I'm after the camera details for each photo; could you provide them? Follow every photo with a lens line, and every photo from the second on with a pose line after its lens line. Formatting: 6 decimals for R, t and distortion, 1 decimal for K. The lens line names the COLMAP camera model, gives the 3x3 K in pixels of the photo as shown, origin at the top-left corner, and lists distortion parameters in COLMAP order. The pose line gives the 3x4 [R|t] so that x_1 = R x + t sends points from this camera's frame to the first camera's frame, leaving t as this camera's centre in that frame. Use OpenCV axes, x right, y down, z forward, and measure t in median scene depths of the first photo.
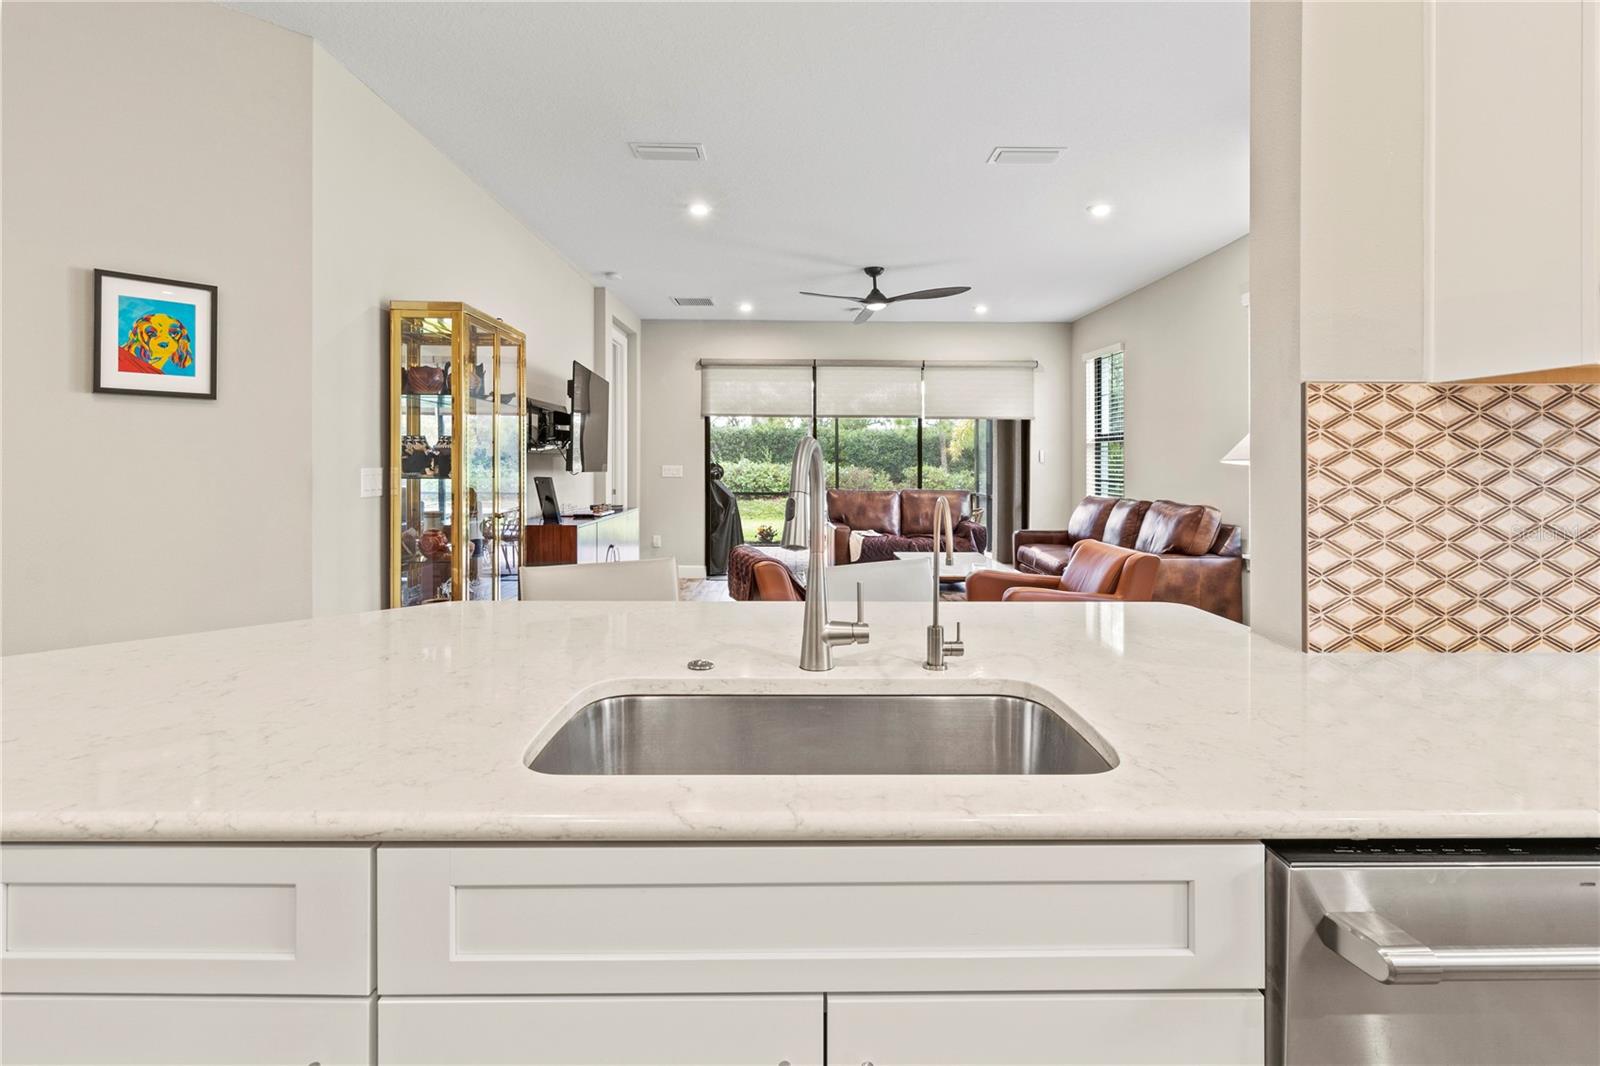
lens RADIAL K [[755.4, 0, 802.3], [0, 755.4, 476.0], [0, 0, 1]] dist [0.001060, 0.000589]
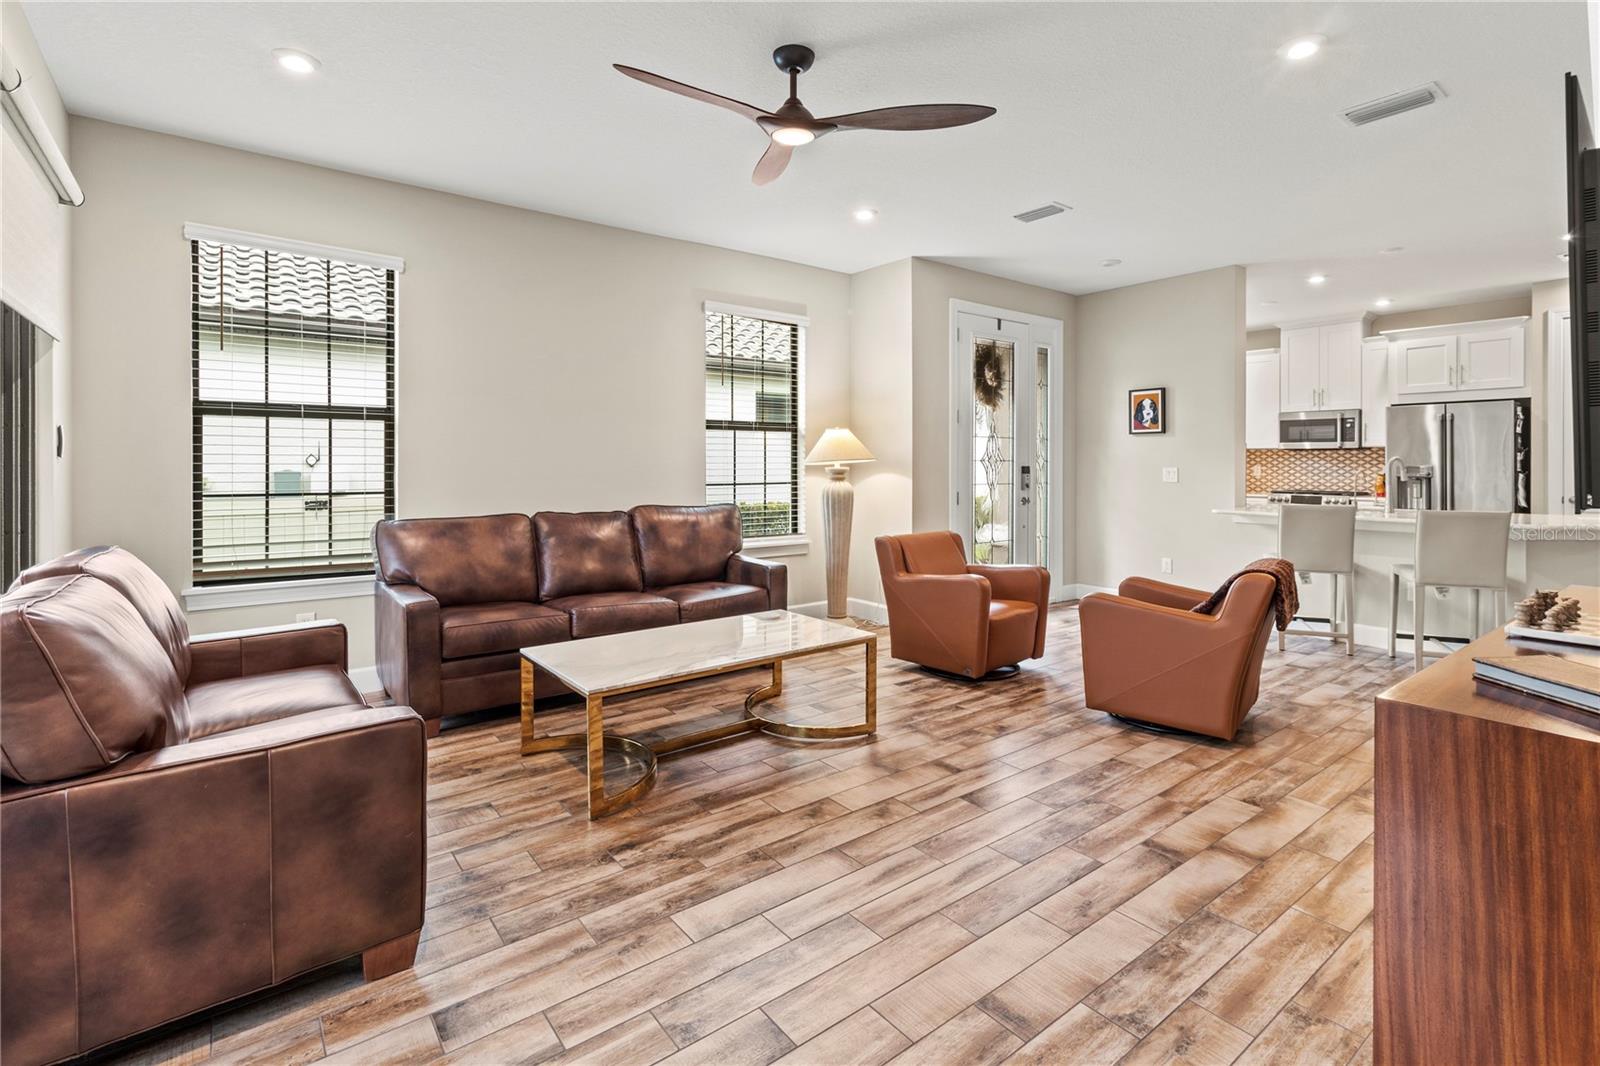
lens RADIAL K [[753.2, 0, 808.2], [0, 753.2, 464.4], [0, 0, 1]] dist [-0.005186, -0.000538]
pose [[-0.597601, -0.003525, 0.801786, -0.697129], [0.012190, 0.999835, 0.013482, -0.051331], [-0.801701, 0.017831, -0.597460, 3.071637]]
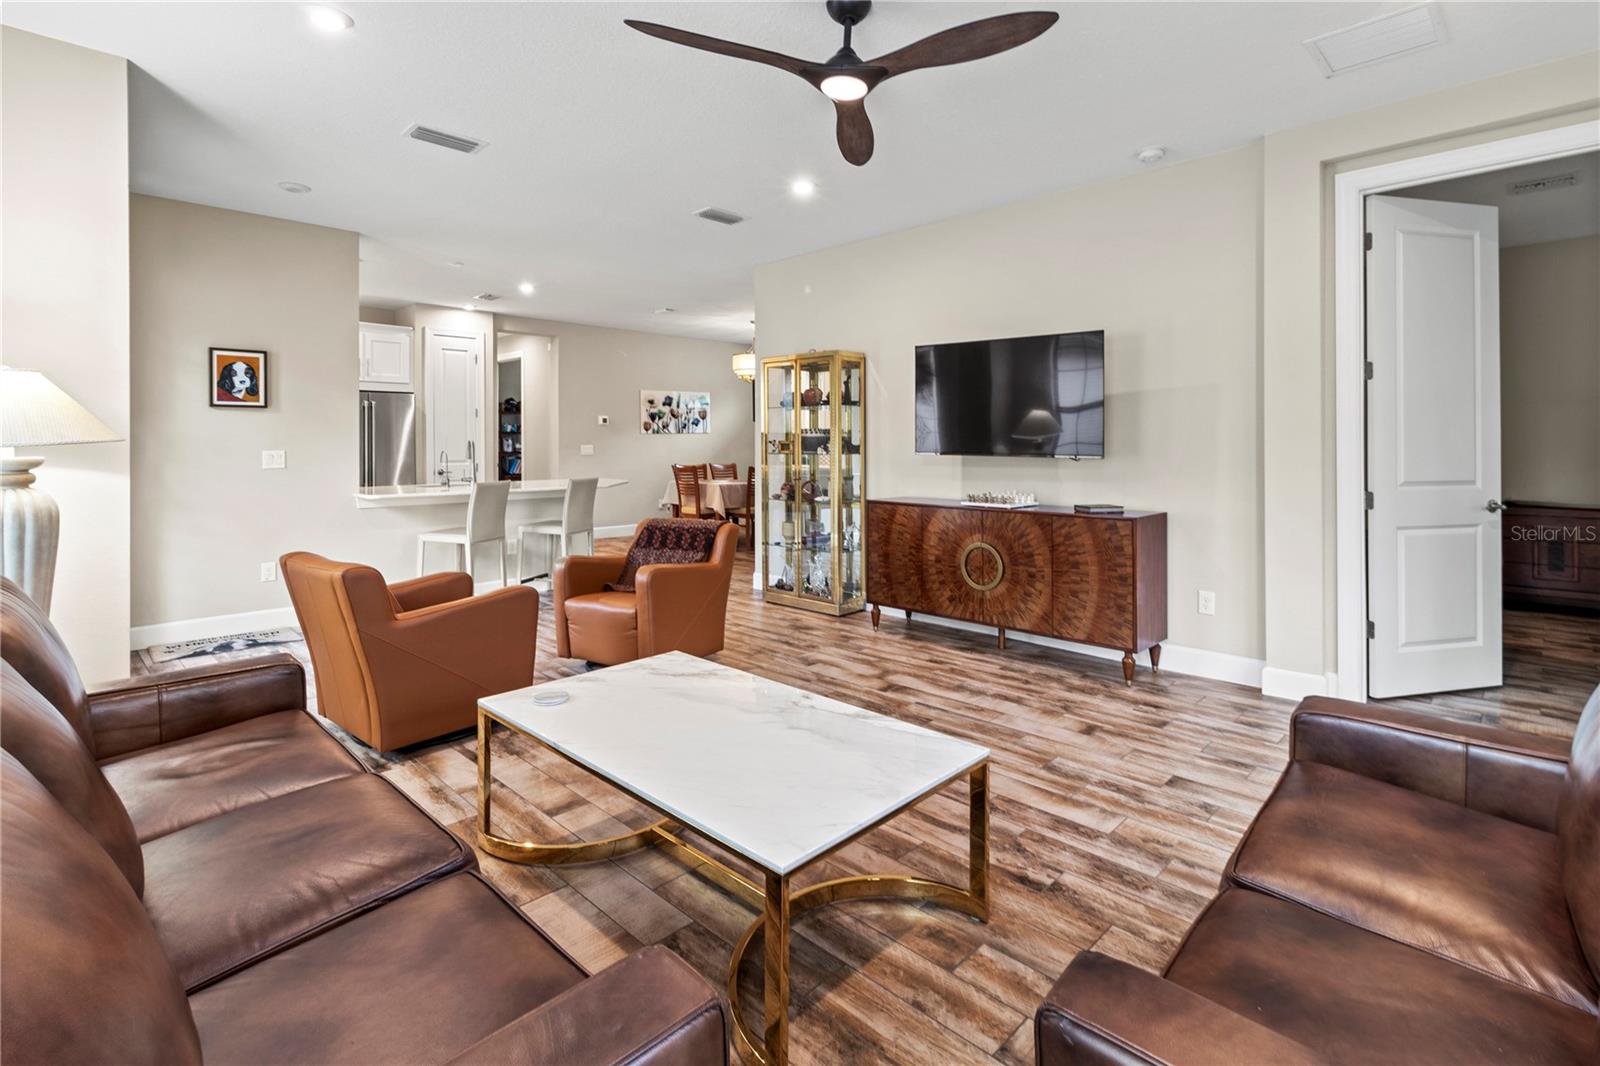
lens RADIAL K [[764.7, 0, 820.3], [0, 764.7, 441.3], [0, 0, 1]] dist [0.000018, -0.000596]
pose [[-0.700815, -0.004397, -0.713330, 1.016031], [-0.014058, 0.999872, 0.007649, -0.054055], [0.713205, 0.015389, -0.700787, 3.127201]]
